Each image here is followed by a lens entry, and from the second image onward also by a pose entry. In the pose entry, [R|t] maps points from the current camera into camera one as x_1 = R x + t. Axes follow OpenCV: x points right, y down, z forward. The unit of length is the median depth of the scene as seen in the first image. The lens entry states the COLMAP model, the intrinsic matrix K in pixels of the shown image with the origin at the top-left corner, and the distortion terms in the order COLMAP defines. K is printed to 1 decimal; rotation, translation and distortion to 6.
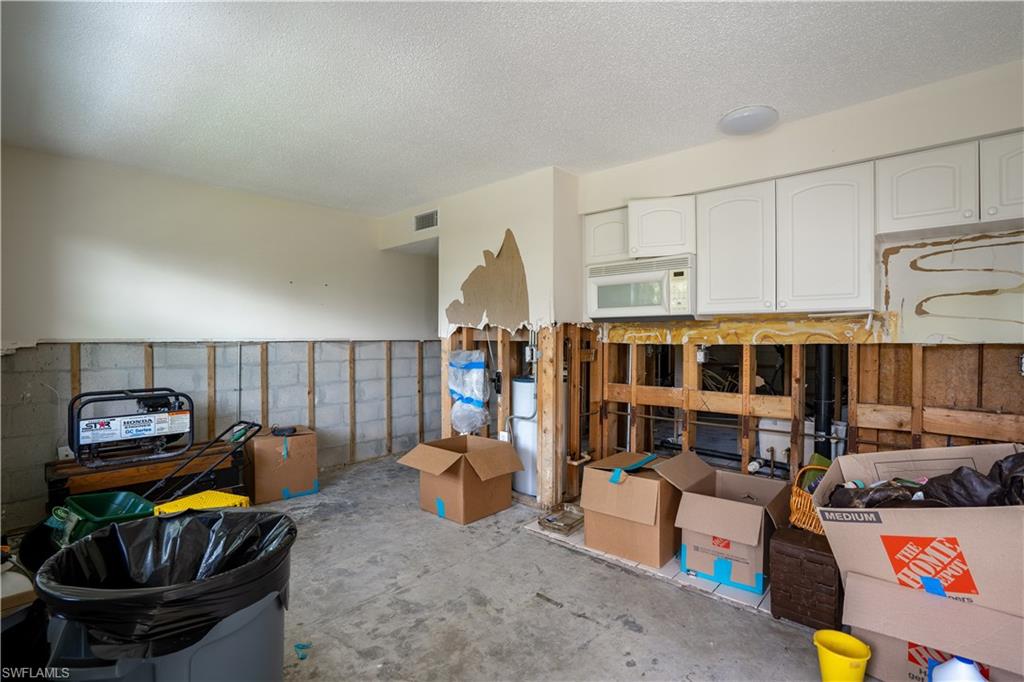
lens RADIAL K [[480.6, 0, 500.5], [0, 480.6, 338.3], [0, 0, 1]] dist [-0.062148, 0.023830]
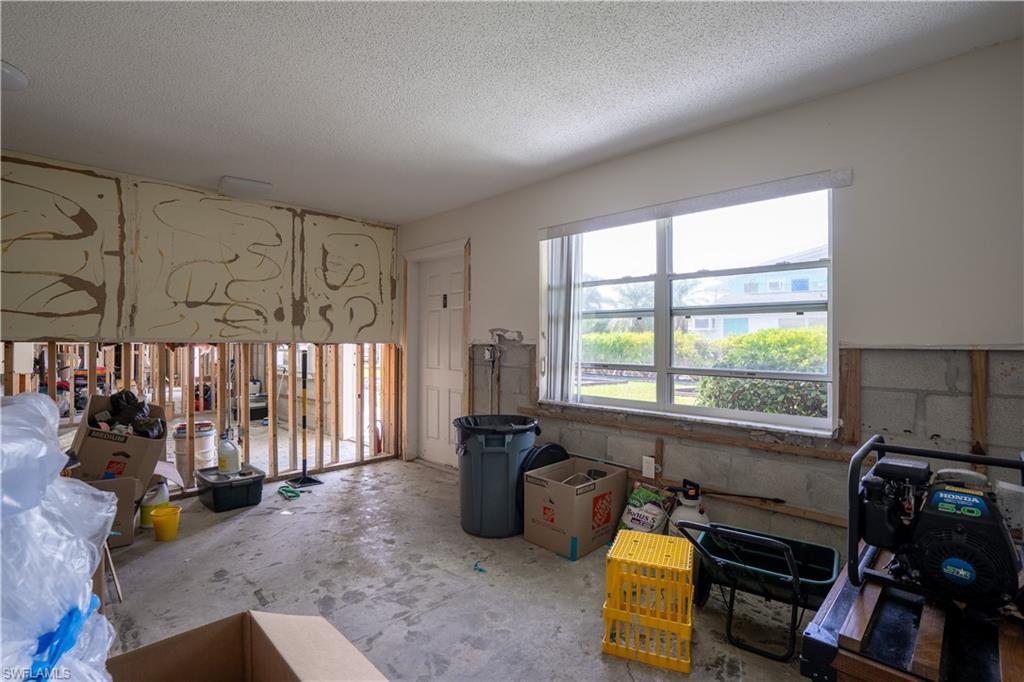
lens RADIAL K [[480.6, 0, 500.5], [0, 480.6, 338.3], [0, 0, 1]] dist [-0.062148, 0.023830]
pose [[-0.999041, -0.003280, 0.043663, -0.464231], [-0.003610, 0.999966, -0.007476, 0.002269], [-0.043637, -0.007626, -0.999018, 2.031556]]
